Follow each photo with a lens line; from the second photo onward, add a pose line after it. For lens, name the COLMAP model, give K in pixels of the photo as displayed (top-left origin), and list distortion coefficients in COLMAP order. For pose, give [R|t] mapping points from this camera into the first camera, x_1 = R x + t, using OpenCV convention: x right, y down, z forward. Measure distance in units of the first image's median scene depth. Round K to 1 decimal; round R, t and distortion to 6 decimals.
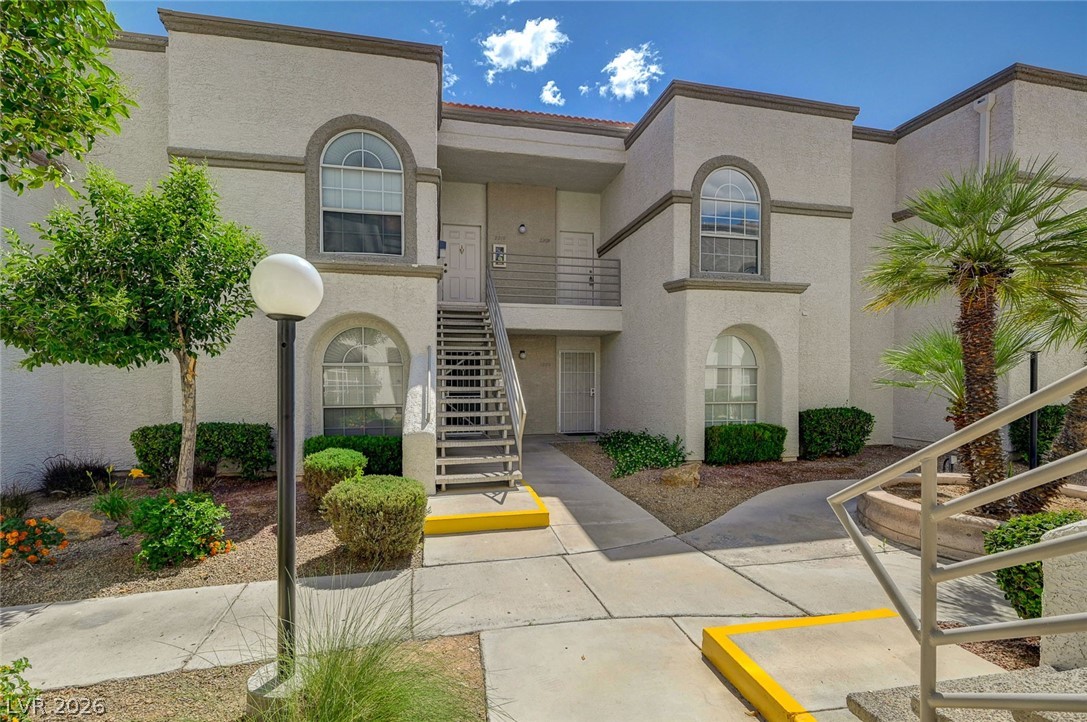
lens RADIAL K [[465.3, 0, 552.5], [0, 465.3, 378.6], [0, 0, 1]] dist [0.006400, -0.001360]
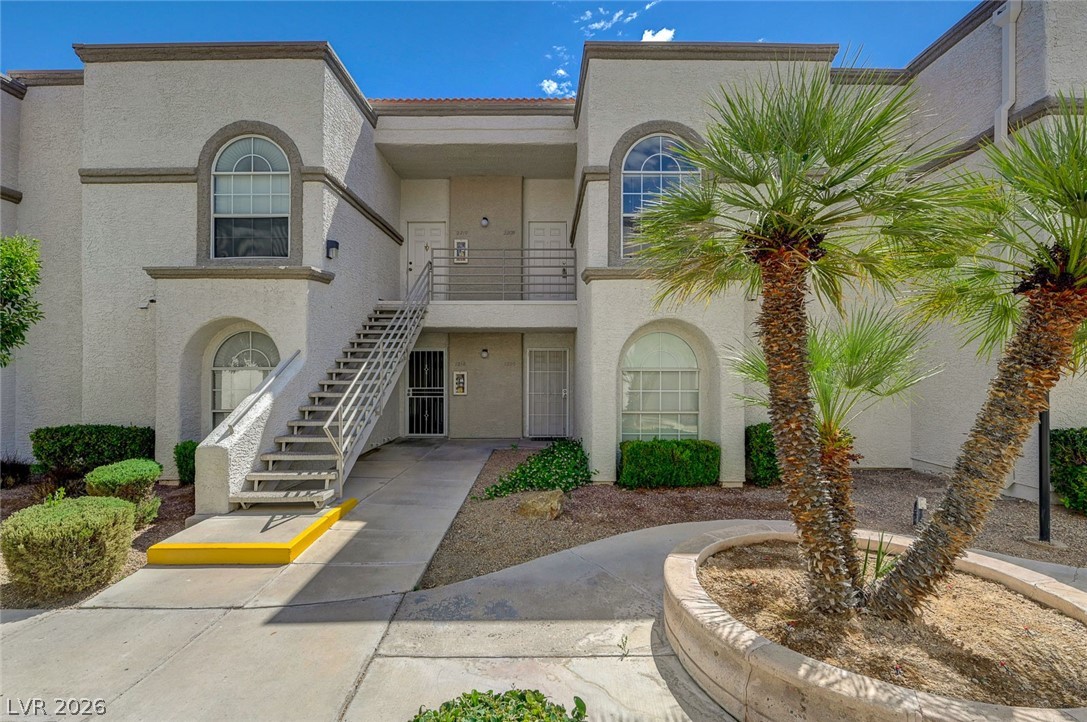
lens RADIAL K [[465.3, 0, 542.5], [0, 465.3, 361.0], [0, 0, 1]] dist [0.006400, -0.001360]
pose [[0.978089, -0.002439, -0.208174, 0.406629], [-0.001914, 0.999784, -0.020706, -0.027161], [0.208180, 0.020651, 0.977873, 0.156820]]
